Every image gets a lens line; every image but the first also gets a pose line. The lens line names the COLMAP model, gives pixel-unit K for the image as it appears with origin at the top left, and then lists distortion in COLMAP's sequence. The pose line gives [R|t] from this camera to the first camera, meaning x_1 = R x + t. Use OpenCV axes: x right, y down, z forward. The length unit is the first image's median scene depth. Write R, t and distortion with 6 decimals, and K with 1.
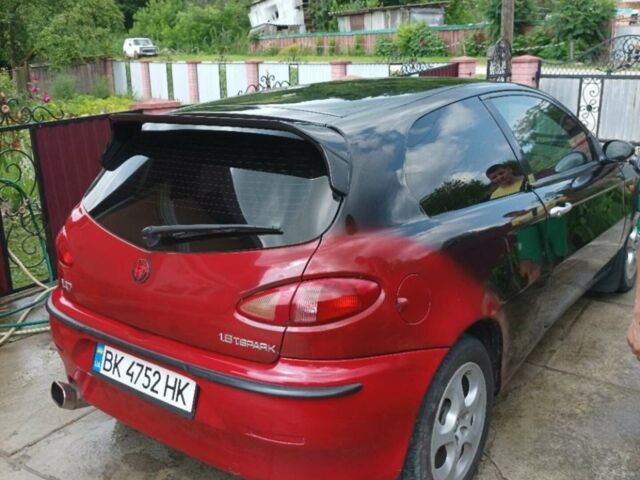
lens RADIAL K [[615.9, 0, 320.0], [0, 615.9, 240.0], [0, 0, 1]] dist [0.000391, -0.000333]
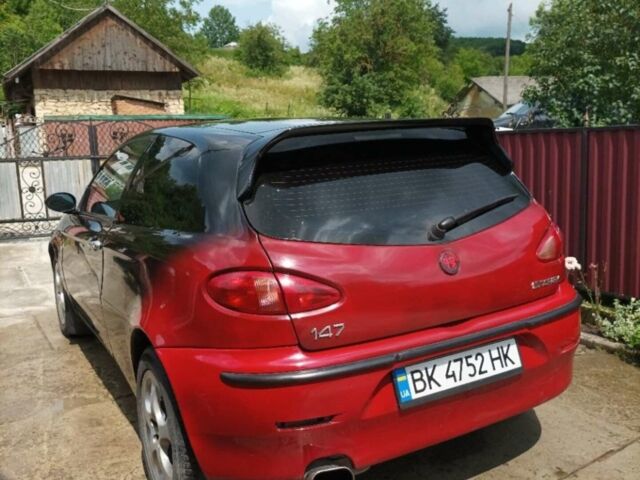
lens RADIAL K [[615.9, 0, 320.0], [0, 615.9, 240.0], [0, 0, 1]] dist [0.000391, -0.000333]
pose [[0.412773, -0.133989, 0.900925, -1.175926], [0.282662, 0.959130, 0.013139, -0.053585], [-0.865864, 0.249233, 0.433776, 0.673264]]
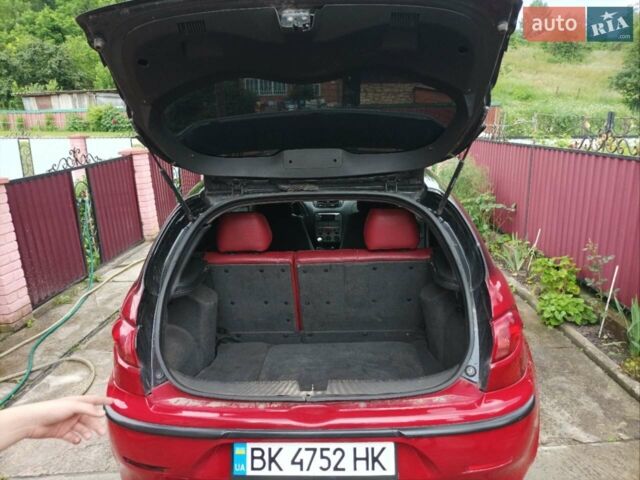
lens RADIAL K [[465.0, 0, 320.0], [0, 465.0, 240.0], [0, 0, 1]] dist [0.000028, -0.002010]
pose [[0.825453, -0.125782, 0.550279, -0.600910], [0.158909, 0.987211, -0.012718, -0.101026], [-0.541642, 0.097942, 0.834884, 0.334090]]
